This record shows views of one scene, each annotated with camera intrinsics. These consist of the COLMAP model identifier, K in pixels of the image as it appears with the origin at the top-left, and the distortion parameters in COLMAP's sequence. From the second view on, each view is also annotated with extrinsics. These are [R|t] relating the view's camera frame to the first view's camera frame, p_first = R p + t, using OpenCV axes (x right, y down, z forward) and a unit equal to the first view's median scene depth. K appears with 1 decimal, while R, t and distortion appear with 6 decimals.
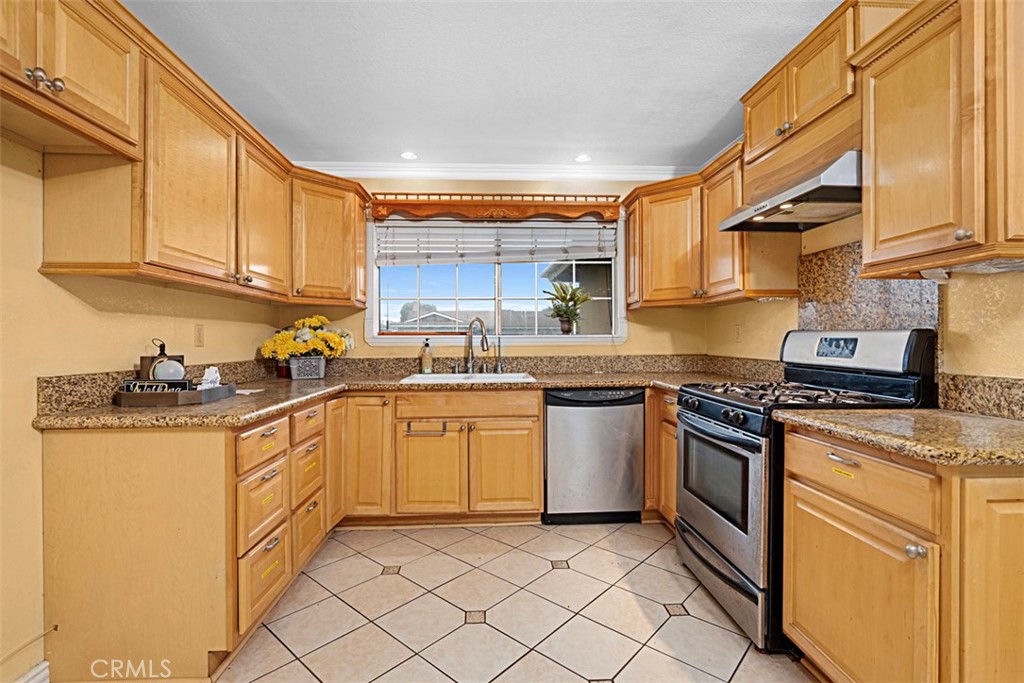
lens RADIAL K [[466.7, 0, 510.5], [0, 466.7, 341.5], [0, 0, 1]] dist [-0.011620, 0.002026]
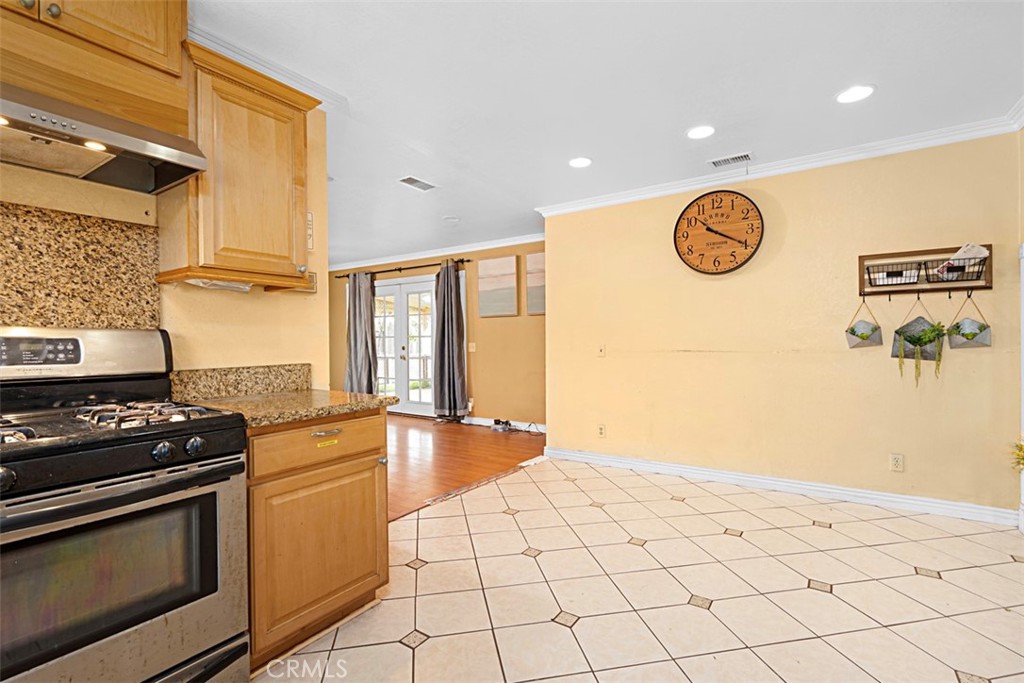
lens RADIAL K [[466.7, 0, 509.8], [0, 466.7, 340.3], [0, 0, 1]] dist [-0.011620, 0.002026]
pose [[-0.797873, 0.005354, 0.602802, -0.371811], [0.009766, 0.999944, 0.004045, 0.000687], [-0.602747, 0.009114, -0.797880, 1.423314]]
